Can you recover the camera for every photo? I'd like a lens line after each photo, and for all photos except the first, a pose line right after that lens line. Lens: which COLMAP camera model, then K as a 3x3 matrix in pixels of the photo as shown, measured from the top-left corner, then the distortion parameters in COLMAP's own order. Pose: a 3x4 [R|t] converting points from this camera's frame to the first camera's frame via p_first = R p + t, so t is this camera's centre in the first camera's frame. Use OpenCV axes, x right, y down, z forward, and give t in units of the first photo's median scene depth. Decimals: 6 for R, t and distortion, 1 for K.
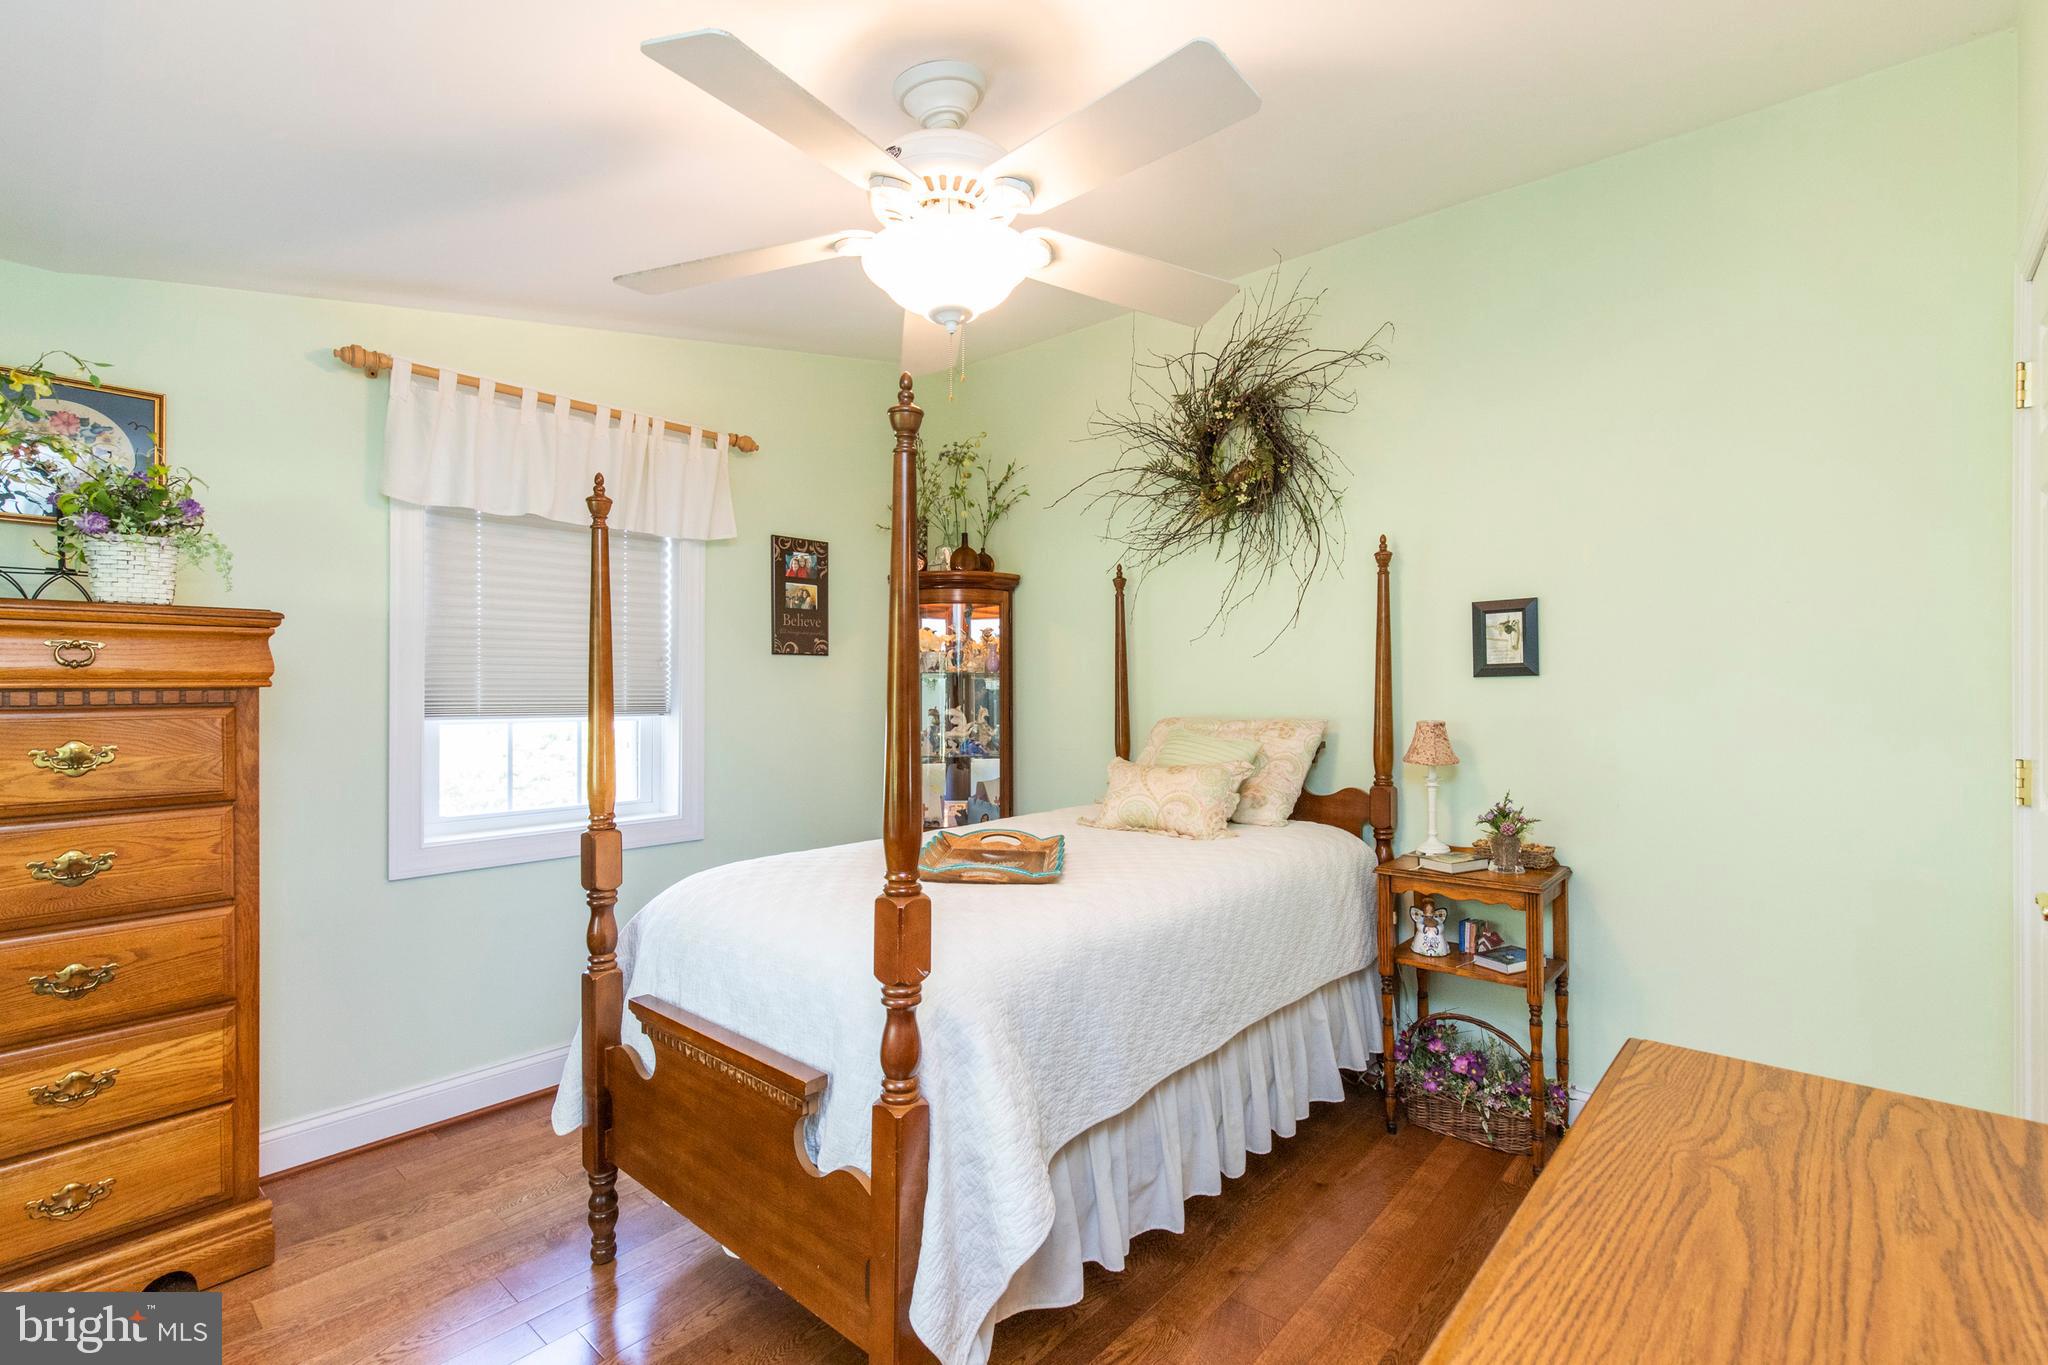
lens RADIAL K [[917.2, 0, 1031.4], [0, 917.2, 680.1], [0, 0, 1]] dist [0.008341, -0.002225]
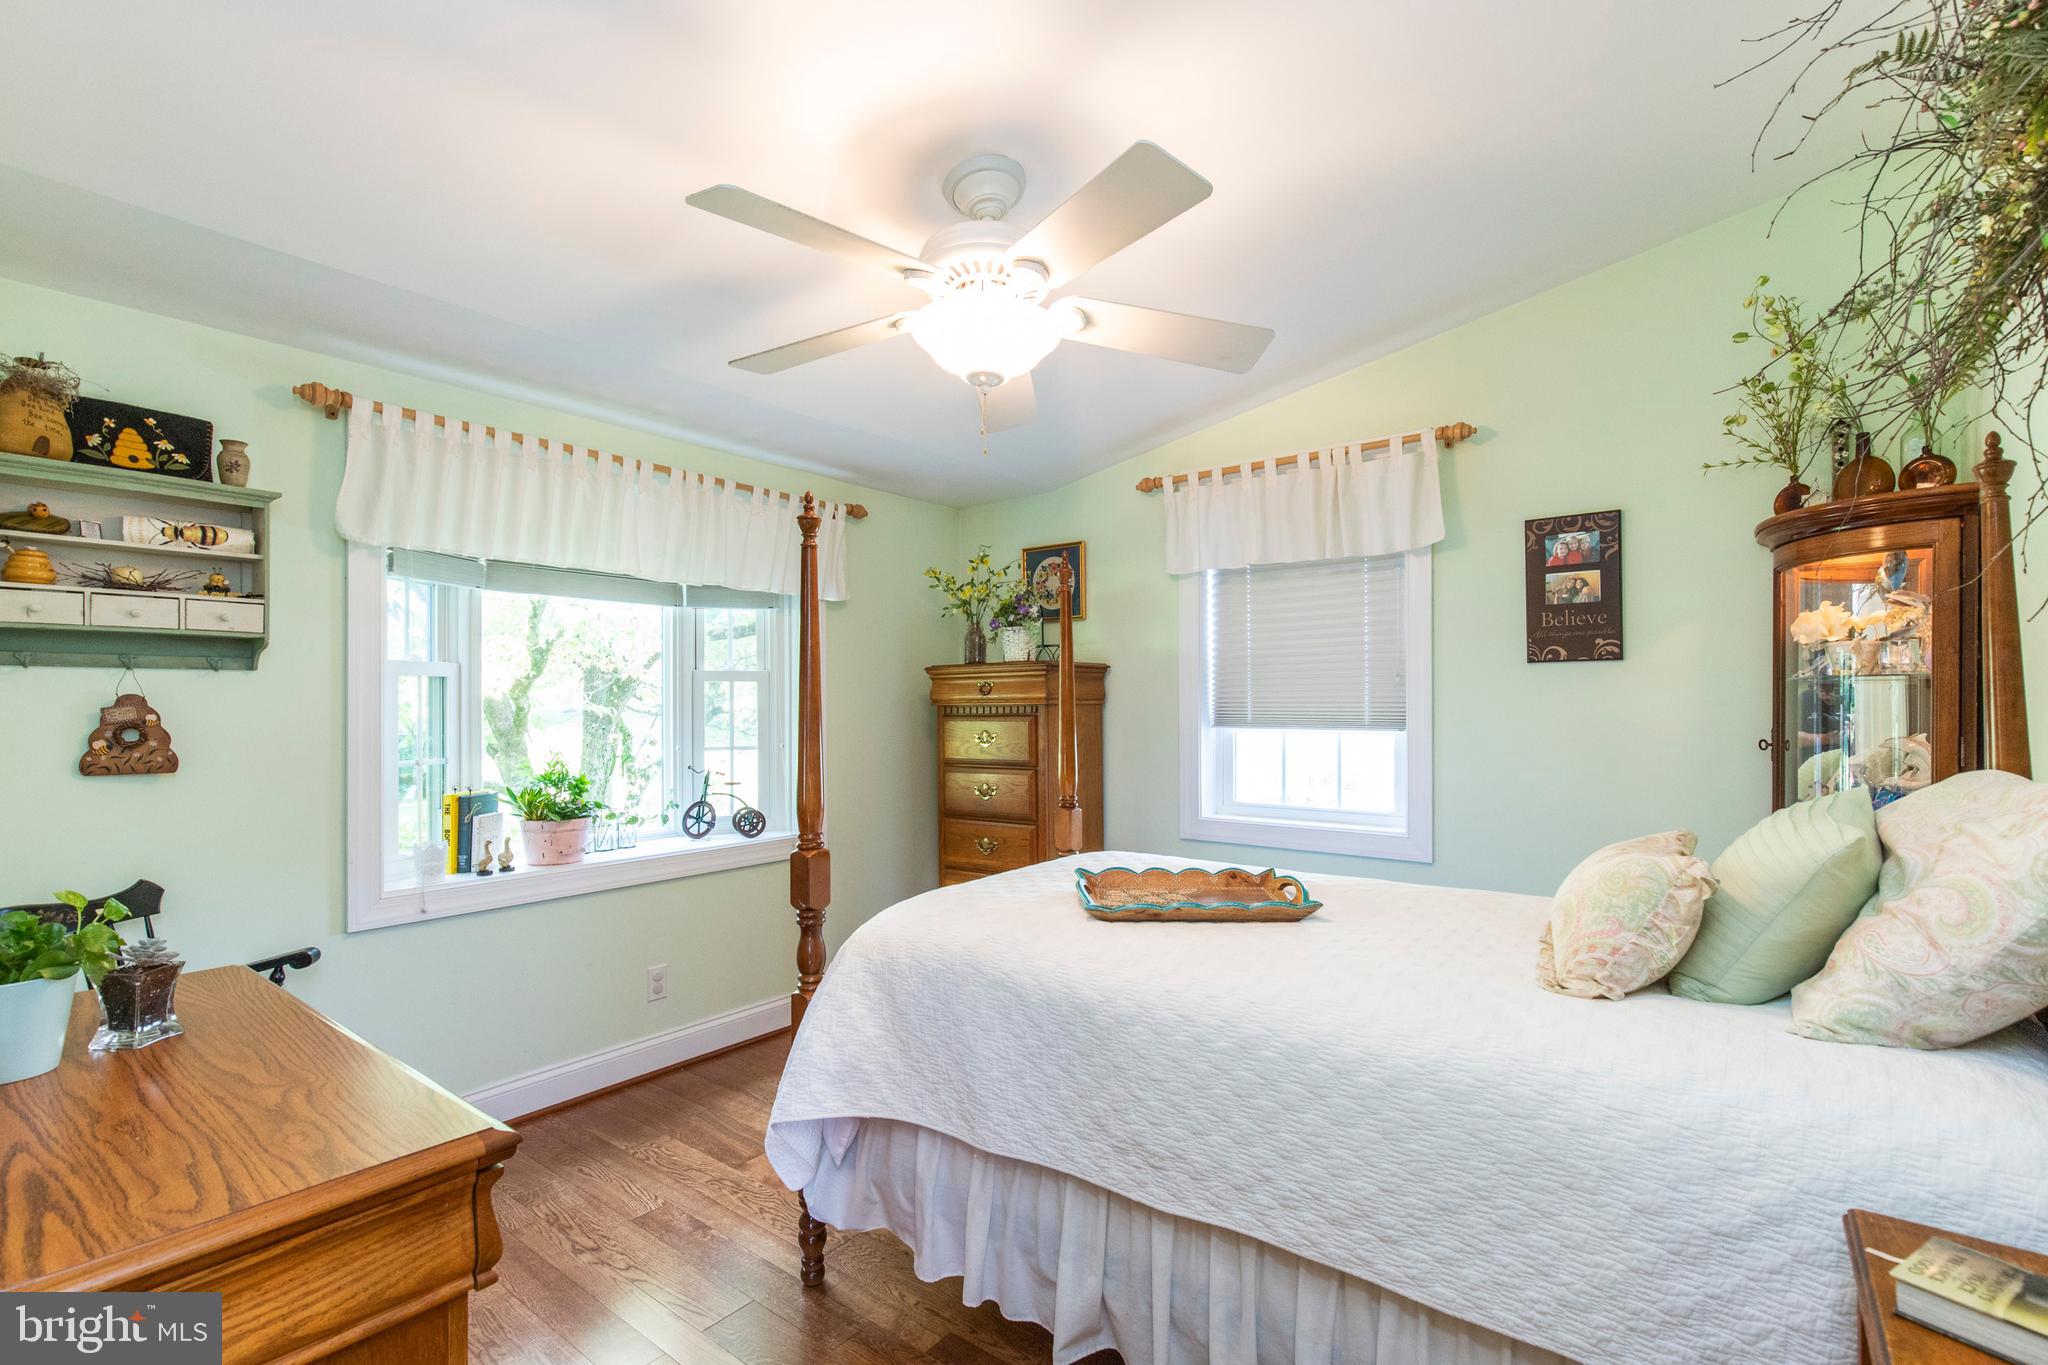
lens RADIAL K [[917.2, 0, 1032.5], [0, 917.2, 701.6], [0, 0, 1]] dist [0.008341, -0.002225]
pose [[0.071148, -0.002521, -0.997463, 0.521186], [0.013567, 0.999907, -0.001559, 0.002313], [0.997373, -0.013421, 0.071176, 0.485569]]
